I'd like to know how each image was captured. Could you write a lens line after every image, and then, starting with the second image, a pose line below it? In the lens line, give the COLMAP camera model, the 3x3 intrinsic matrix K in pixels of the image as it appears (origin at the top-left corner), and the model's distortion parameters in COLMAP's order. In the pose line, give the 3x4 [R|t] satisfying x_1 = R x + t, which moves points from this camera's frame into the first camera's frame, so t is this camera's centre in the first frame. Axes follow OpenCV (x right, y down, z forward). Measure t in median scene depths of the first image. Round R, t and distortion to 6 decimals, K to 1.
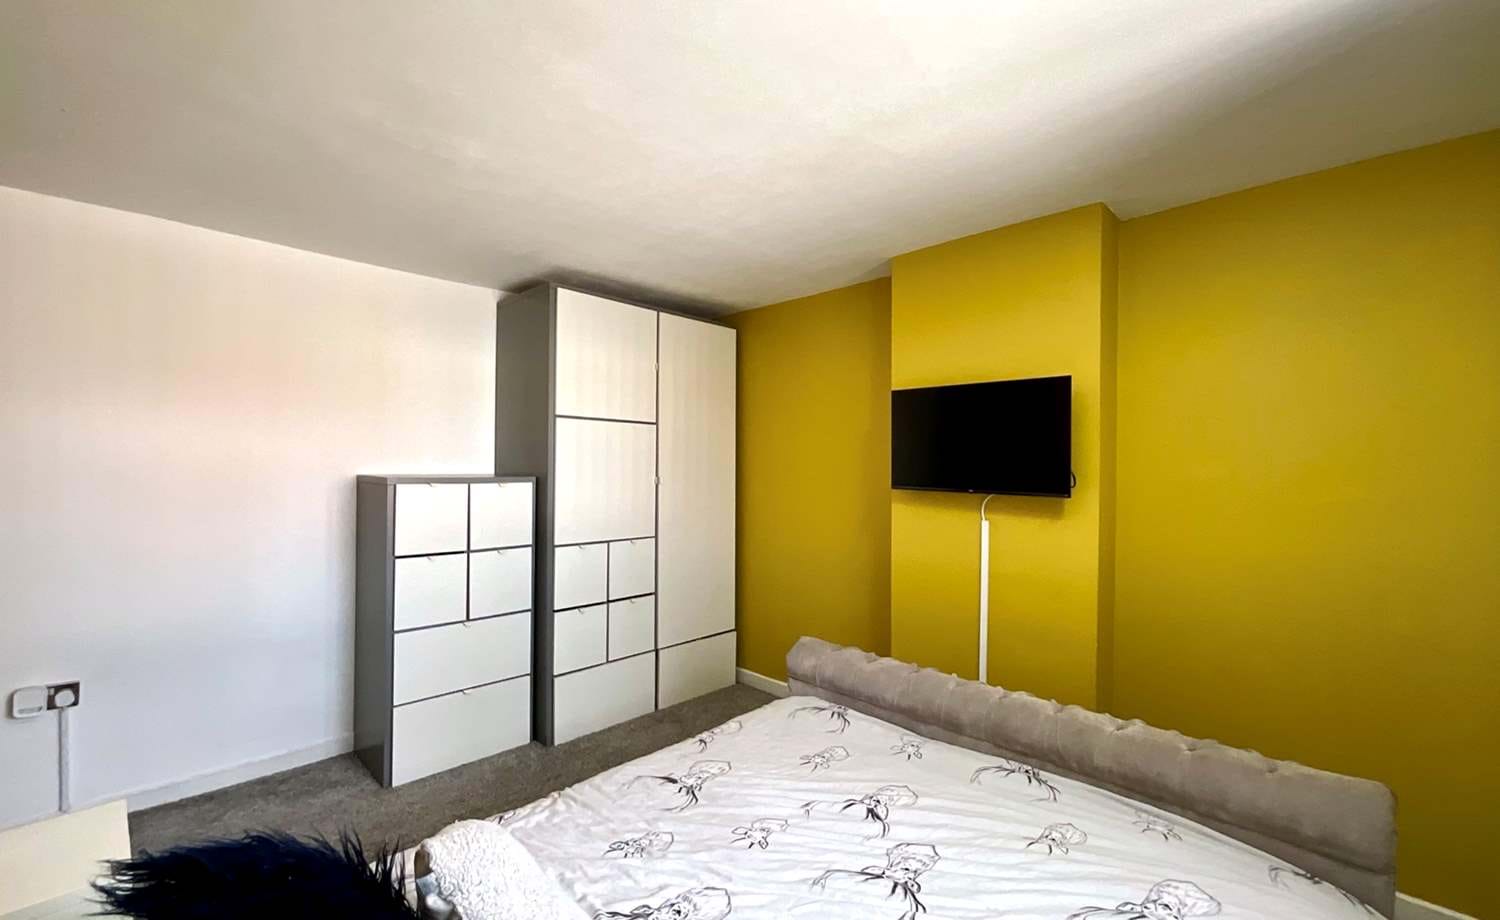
lens RADIAL K [[610.9, 0, 750.5], [0, 610.9, 463.0], [0, 0, 1]] dist [-0.001211, -0.000026]
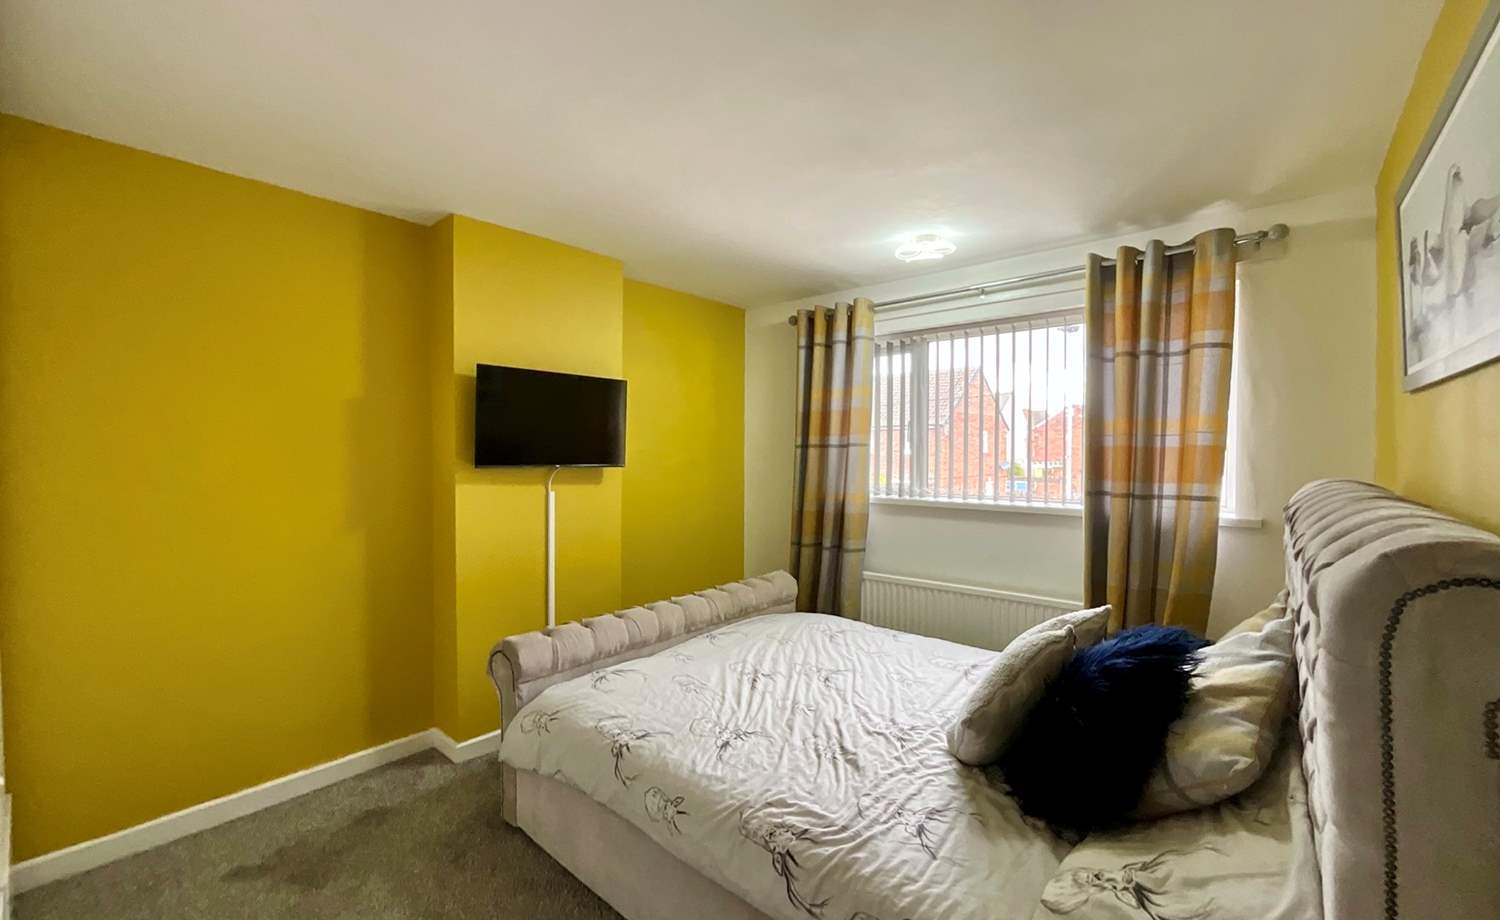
lens RADIAL K [[610.9, 0, 750.5], [0, 610.9, 463.0], [0, 0, 1]] dist [-0.001211, -0.000026]
pose [[-0.070546, -0.030163, 0.997052, -0.924560], [-0.012237, 0.999494, 0.029371, 0.001719], [-0.997433, -0.010128, -0.070879, 0.817857]]
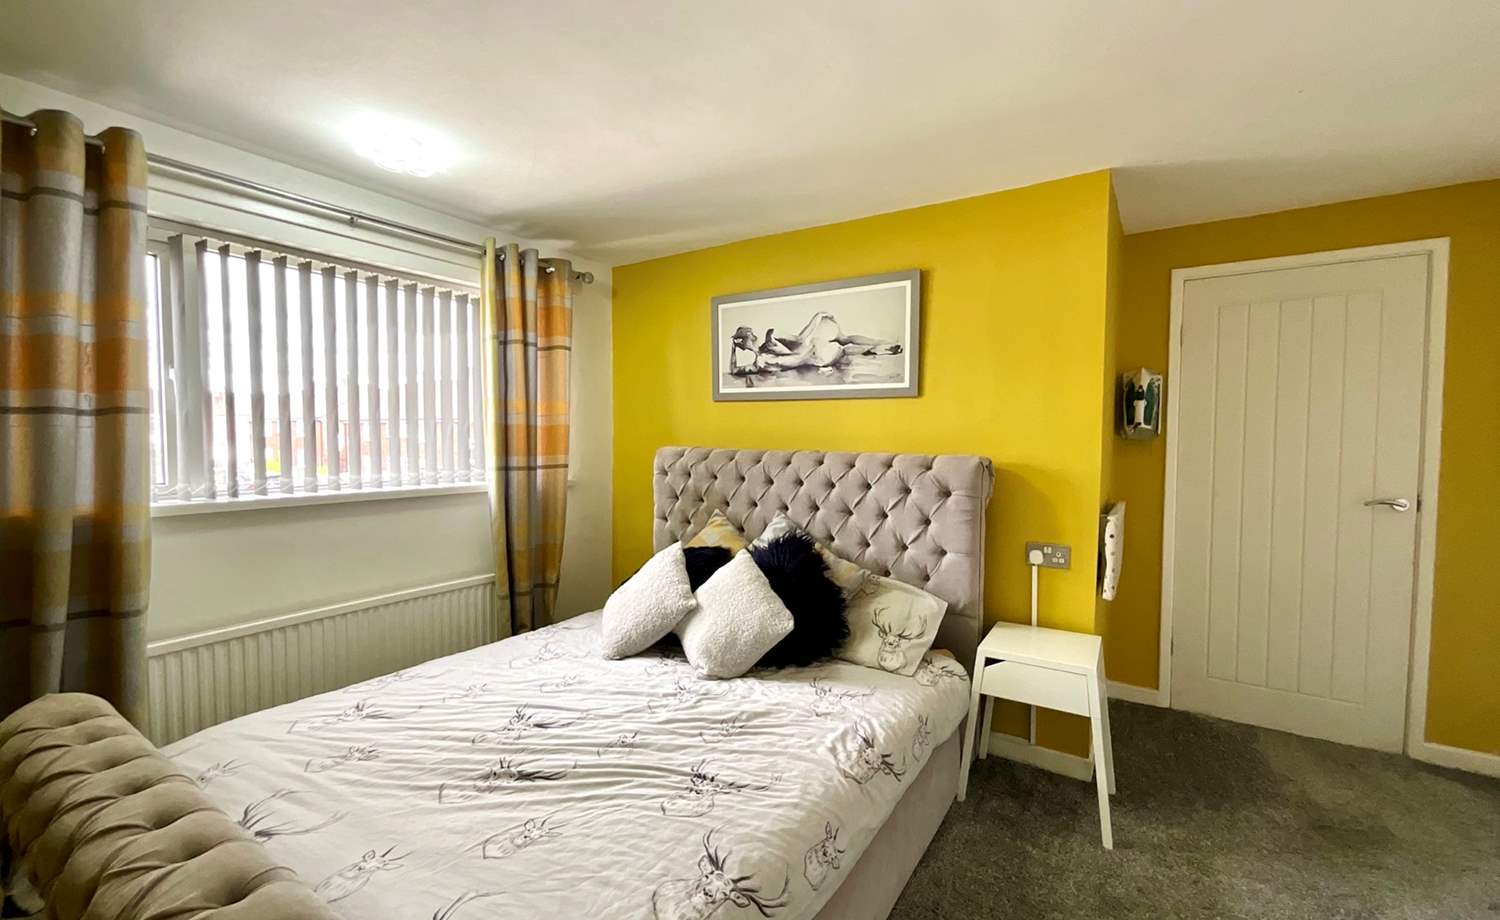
lens RADIAL K [[610.9, 0, 750.5], [0, 610.9, 463.0], [0, 0, 1]] dist [-0.001211, -0.000026]
pose [[-0.980584, -0.008066, -0.195931, 0.008564], [-0.013670, 0.999535, 0.027266, 0.036916], [0.195620, 0.029415, -0.980238, 1.438329]]
